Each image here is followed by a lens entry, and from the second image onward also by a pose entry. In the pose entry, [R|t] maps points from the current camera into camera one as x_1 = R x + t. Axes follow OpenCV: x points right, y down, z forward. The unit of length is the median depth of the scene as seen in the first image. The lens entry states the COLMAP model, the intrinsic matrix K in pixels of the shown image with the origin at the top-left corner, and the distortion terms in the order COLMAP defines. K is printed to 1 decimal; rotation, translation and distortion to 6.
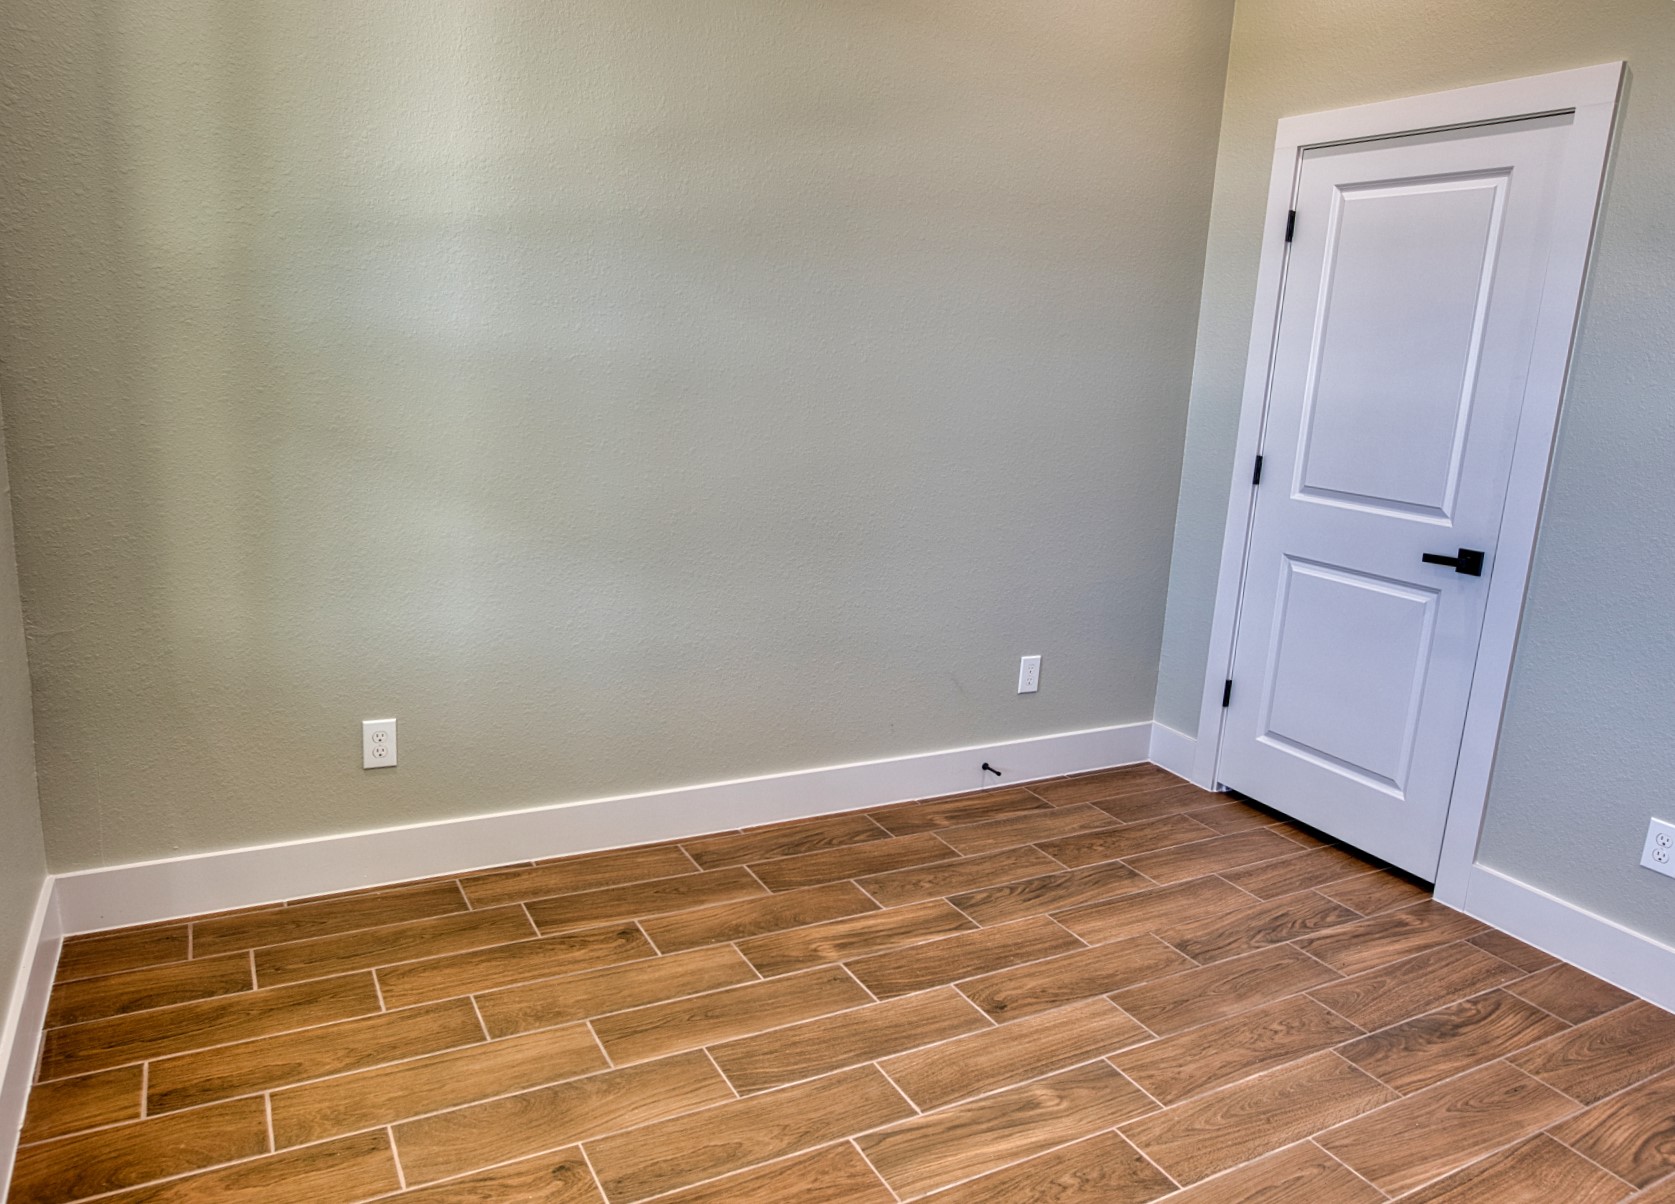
lens RADIAL K [[1155.6, 0, 835.3], [0, 1155.6, 607.9], [0, 0, 1]] dist [-0.025459, 0.005157]
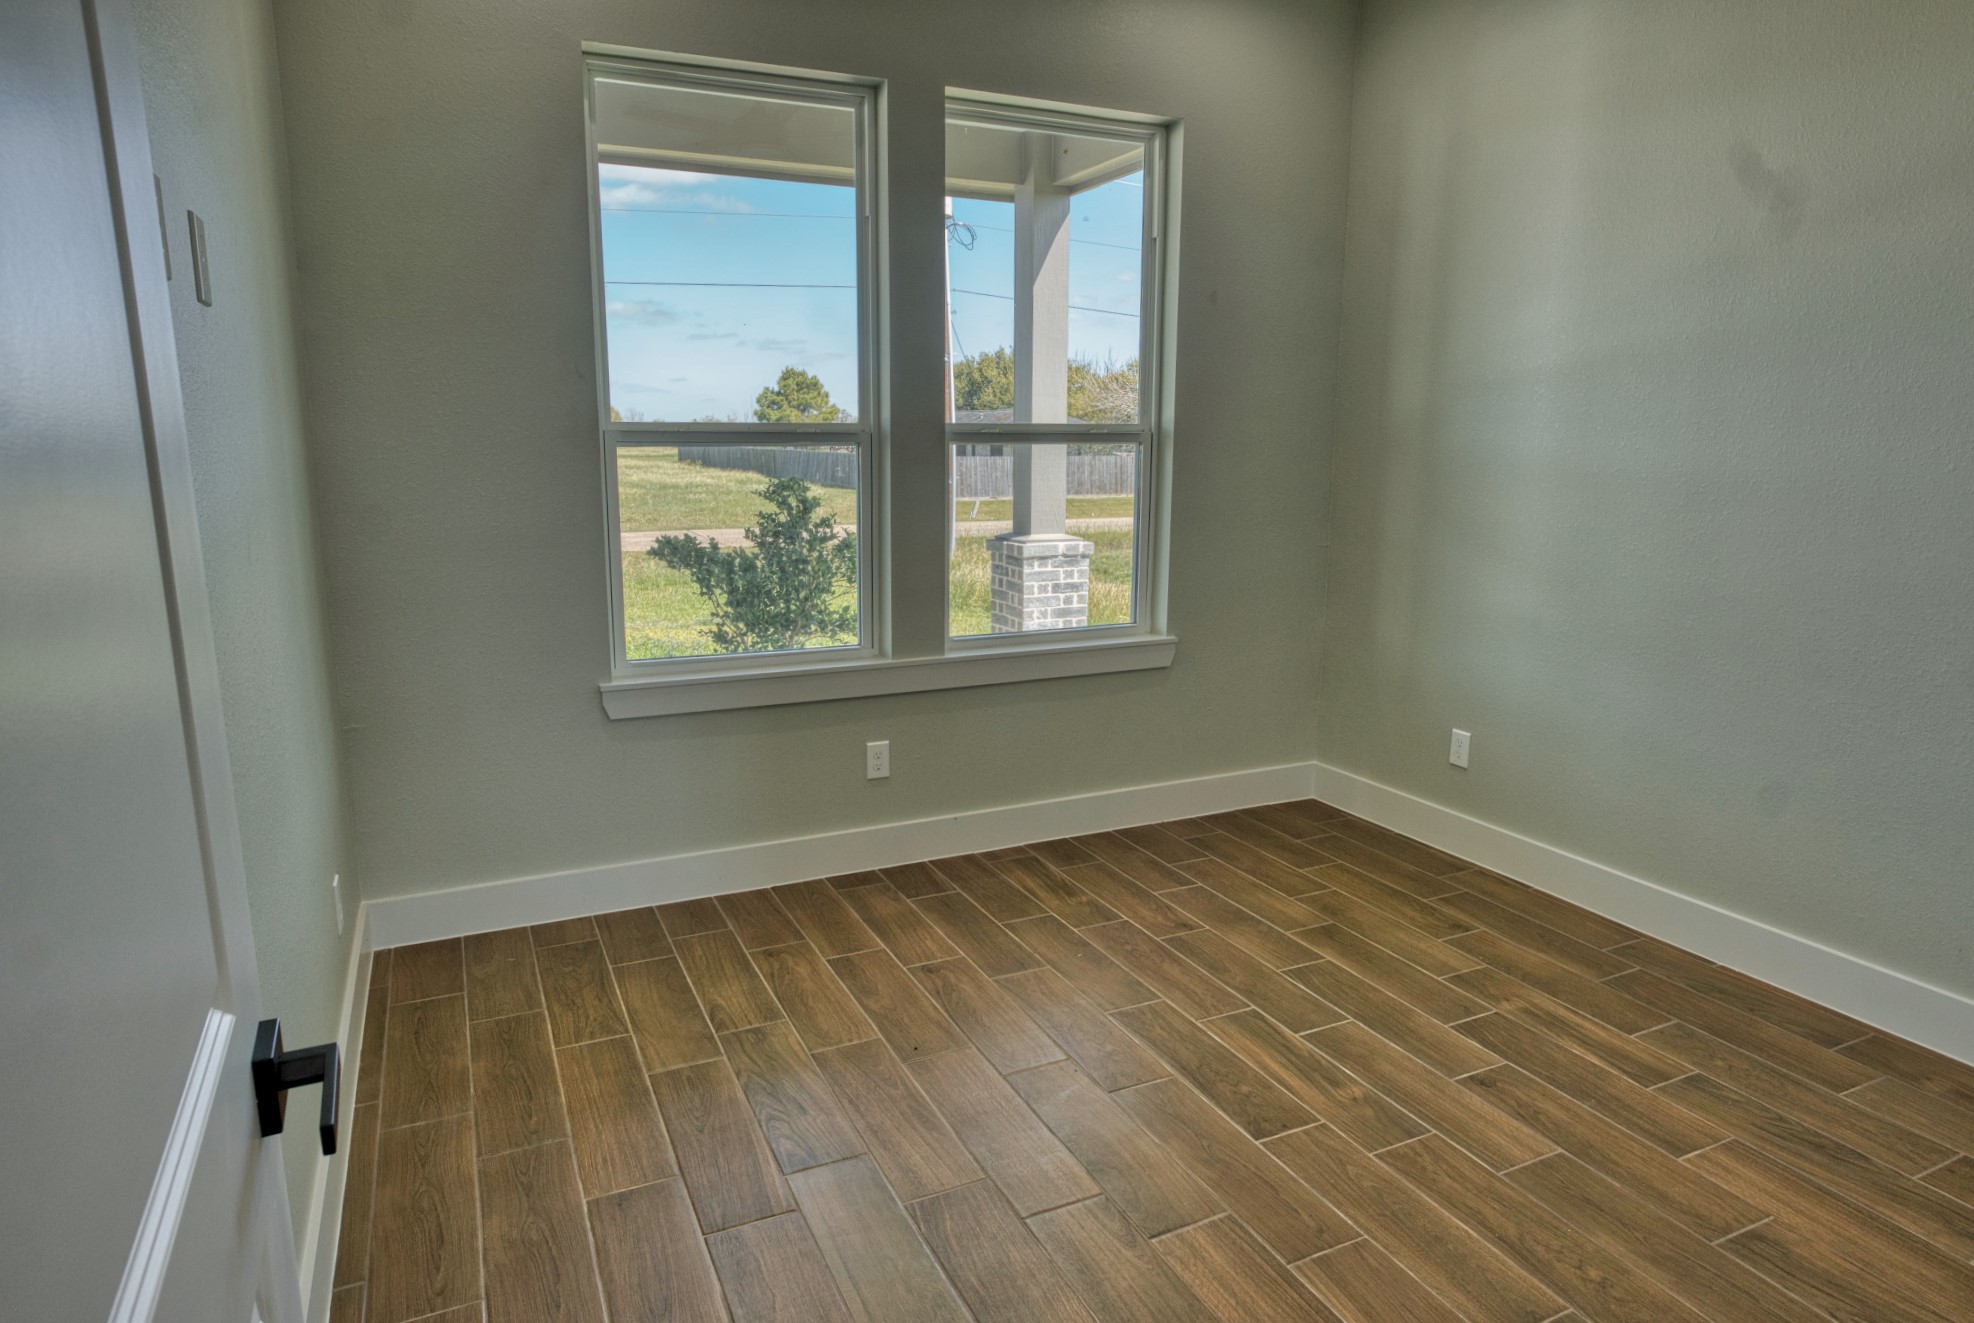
lens RADIAL K [[1121.5, 0, 985.2], [0, 1121.5, 653.2], [0, 0, 1]] dist [-0.035882, 0.025429]
pose [[-0.043641, 0.132707, -0.990194, 1.008983], [-0.228164, 0.963620, 0.139202, -0.052873], [0.972644, 0.232002, -0.011775, 0.458074]]
